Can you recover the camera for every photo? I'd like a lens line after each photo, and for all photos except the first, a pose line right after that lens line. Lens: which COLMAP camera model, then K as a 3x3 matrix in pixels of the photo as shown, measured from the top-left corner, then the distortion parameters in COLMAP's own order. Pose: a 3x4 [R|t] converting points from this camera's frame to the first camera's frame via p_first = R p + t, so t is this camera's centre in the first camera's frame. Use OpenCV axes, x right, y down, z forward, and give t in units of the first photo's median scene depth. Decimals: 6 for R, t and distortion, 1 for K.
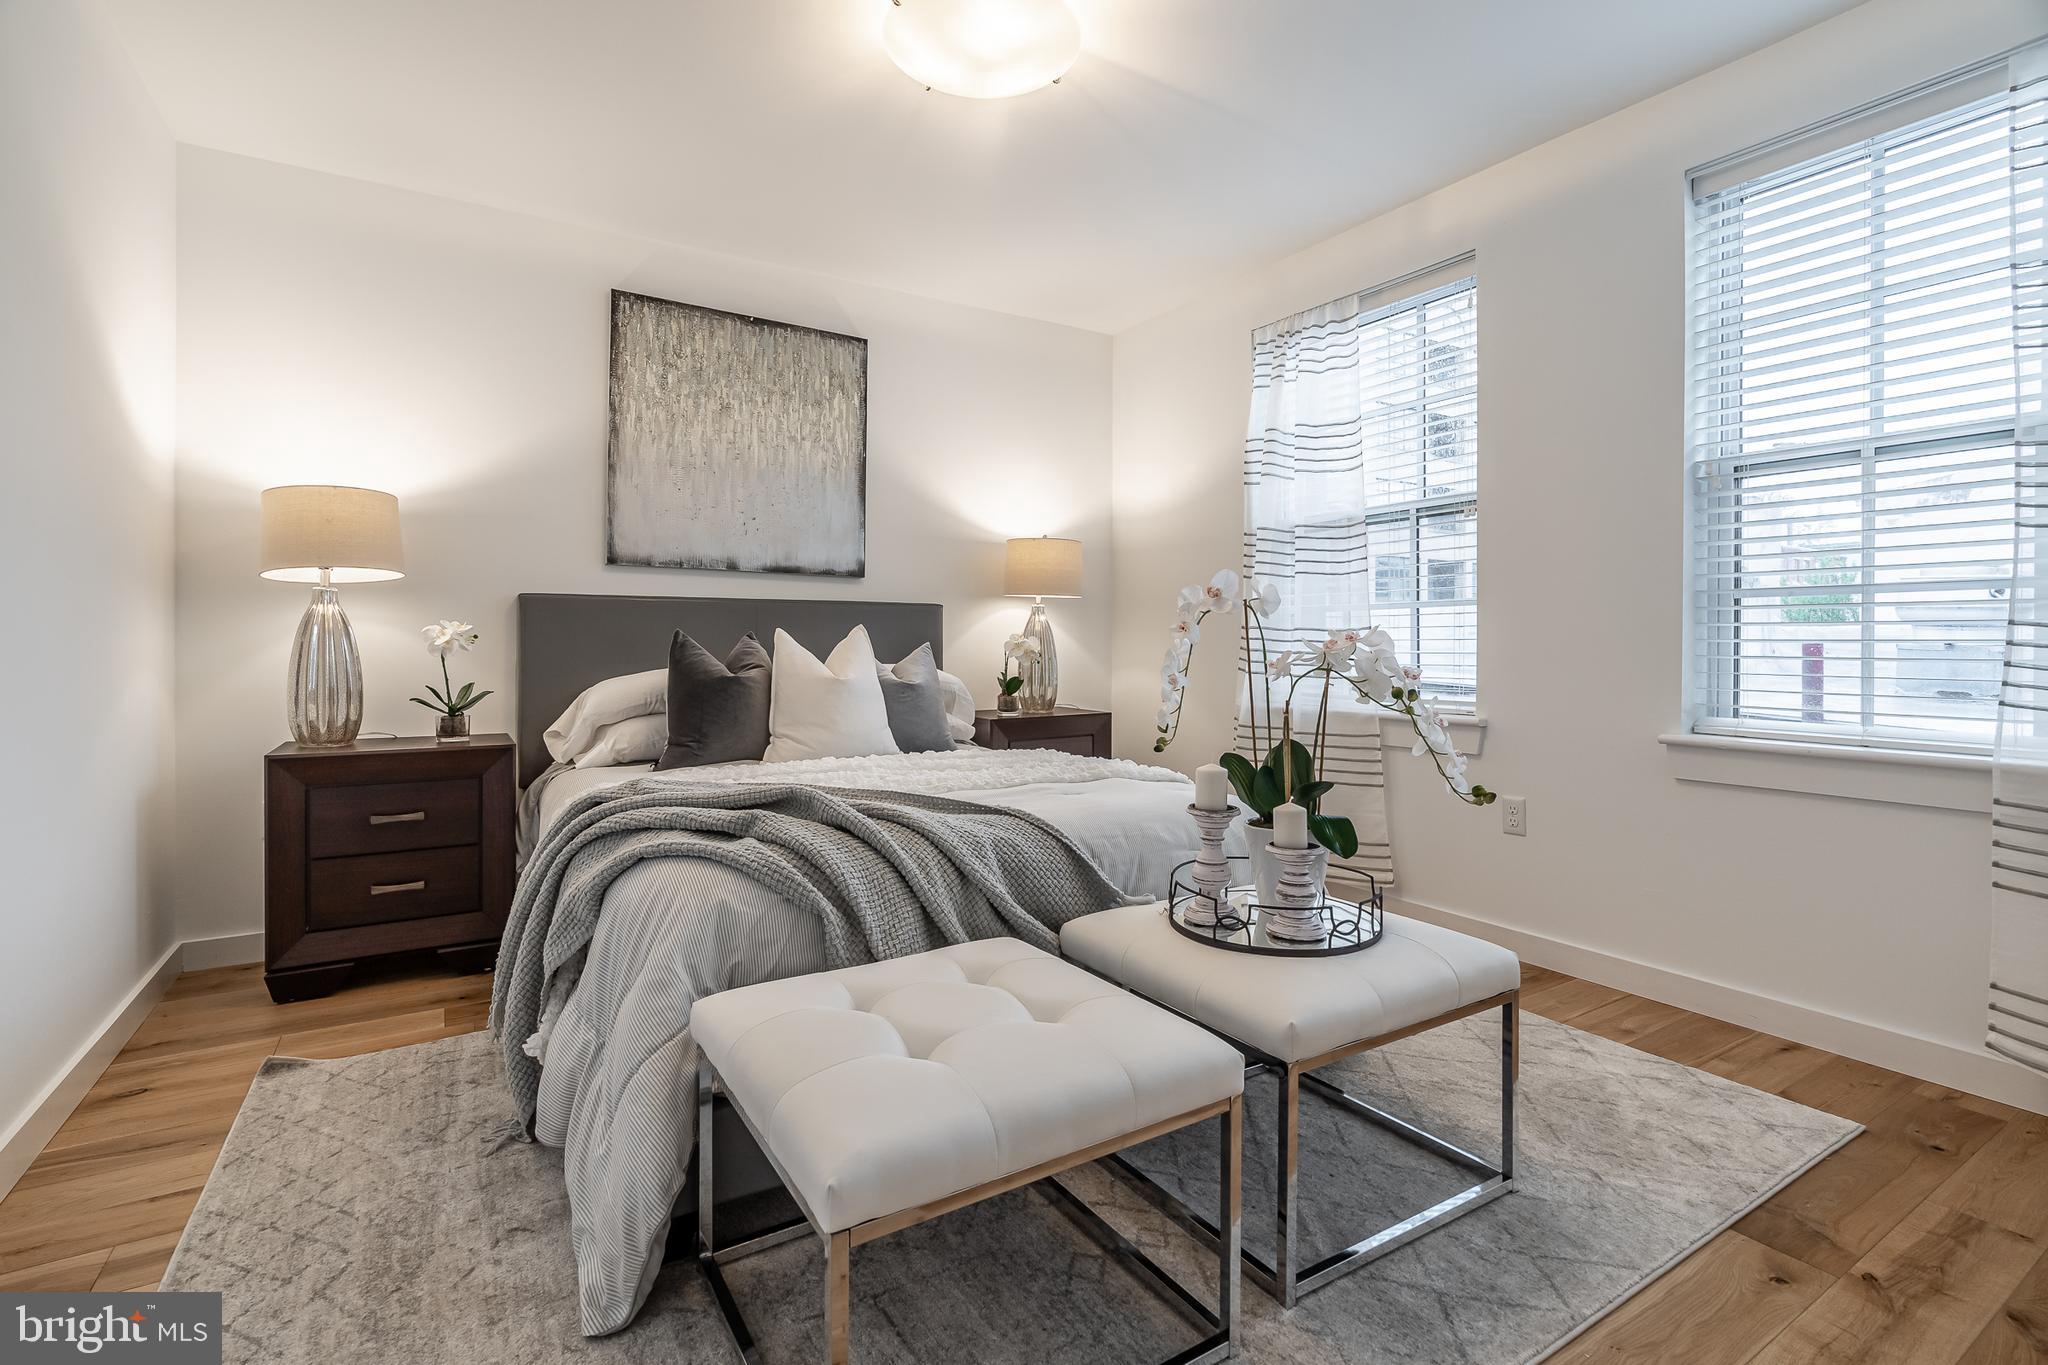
lens RADIAL K [[949.2, 0, 1026.3], [0, 949.2, 642.1], [0, 0, 1]] dist [-0.005887, 0.001031]
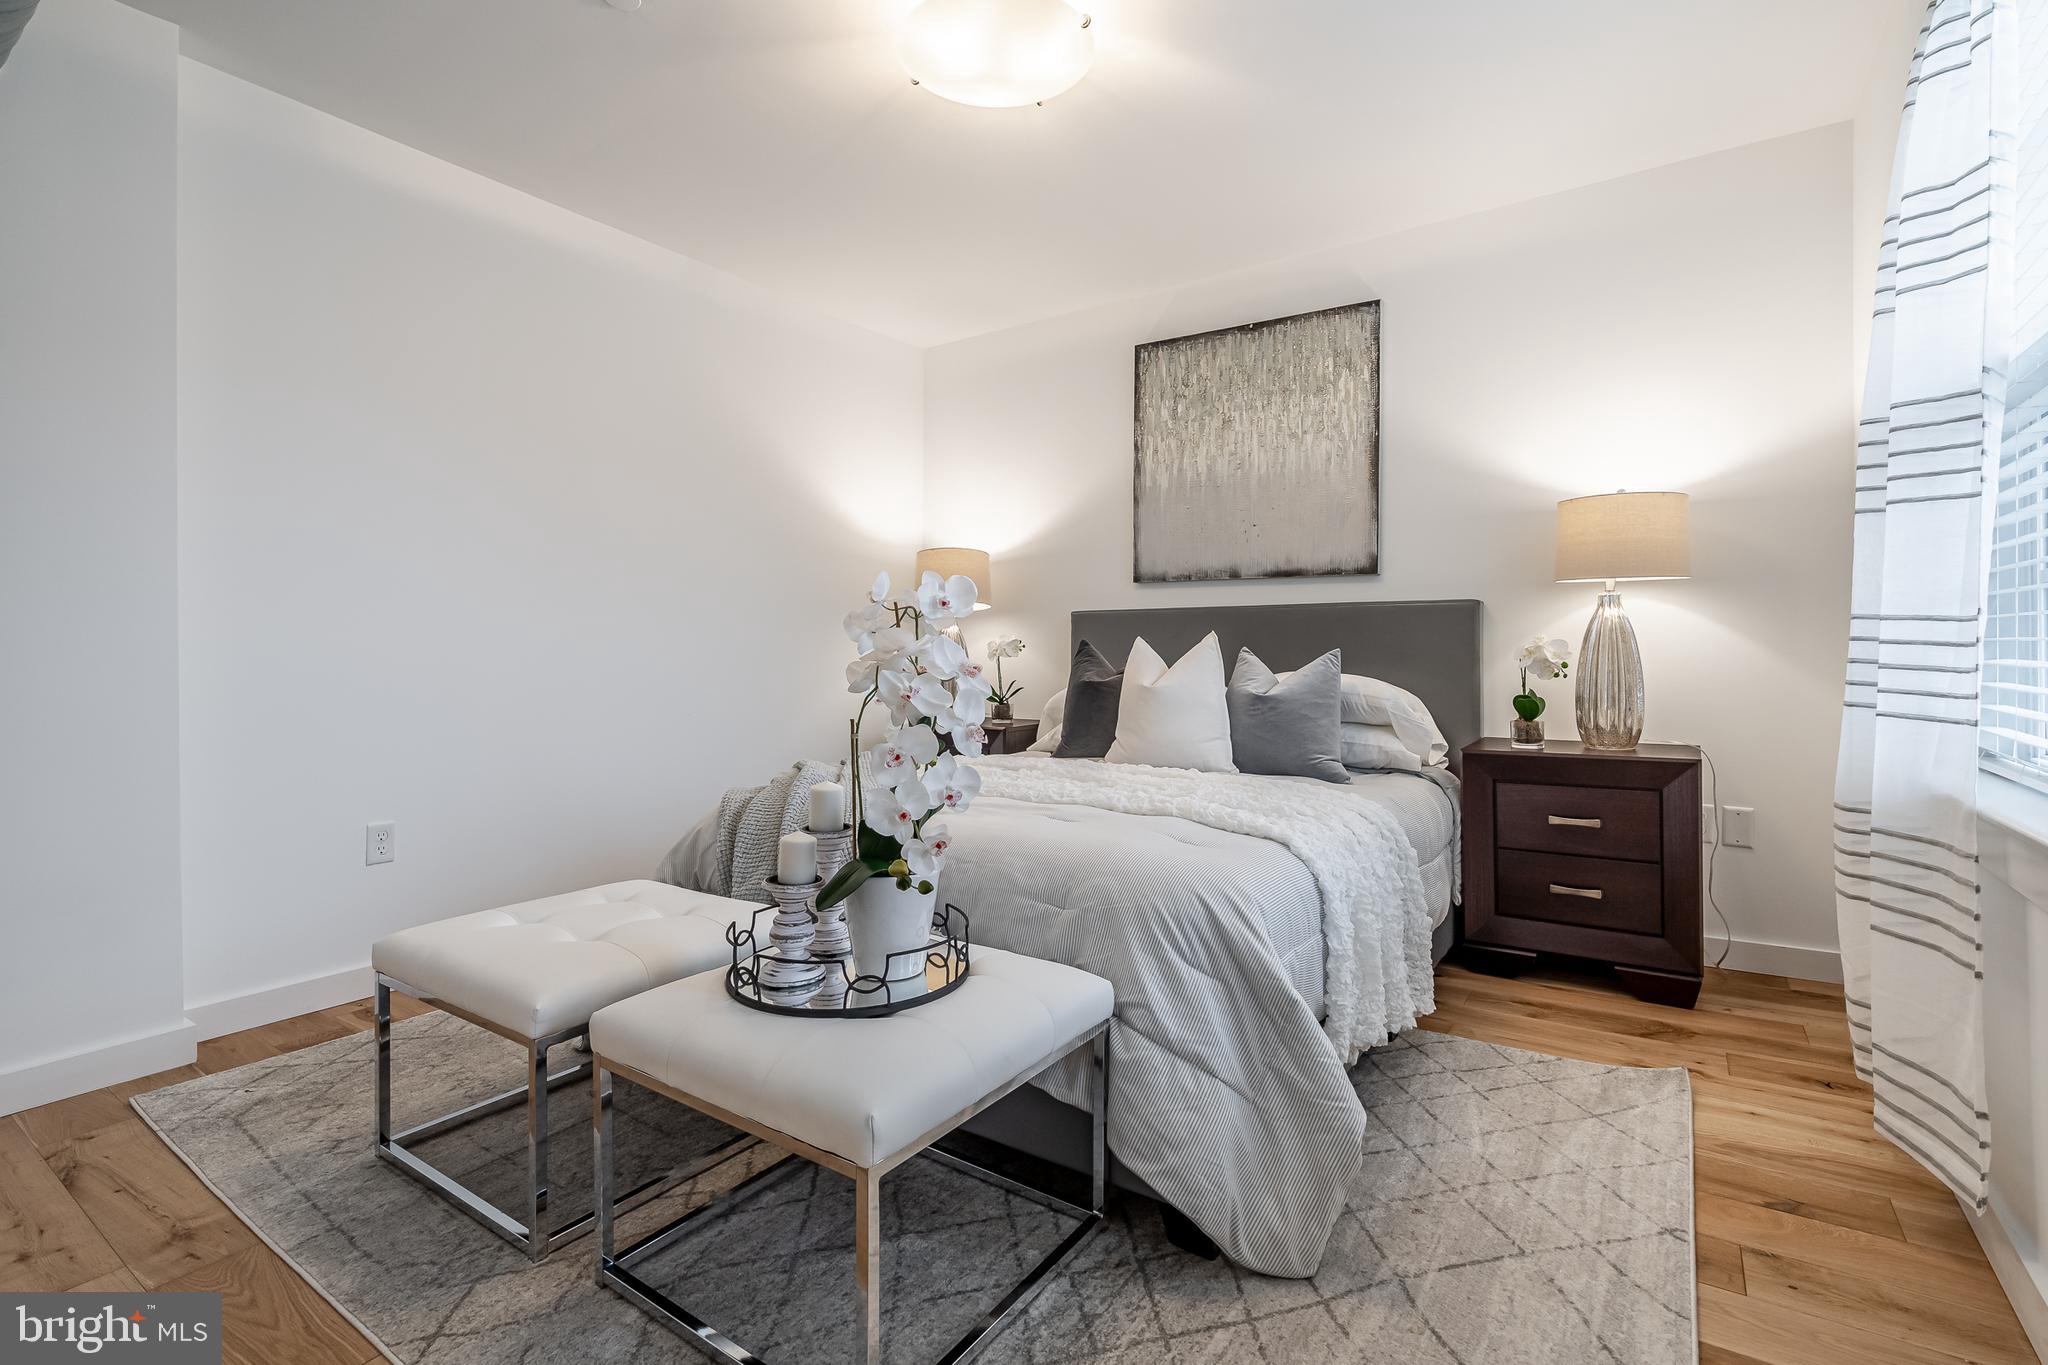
lens RADIAL K [[949.2, 0, 1026.3], [0, 949.2, 642.1], [0, 0, 1]] dist [-0.005887, 0.001031]
pose [[0.404820, -0.010581, -0.914335, 0.529166], [0.006010, 0.999942, -0.008910, 0.000395], [0.914377, -0.001888, 0.404860, 0.378936]]
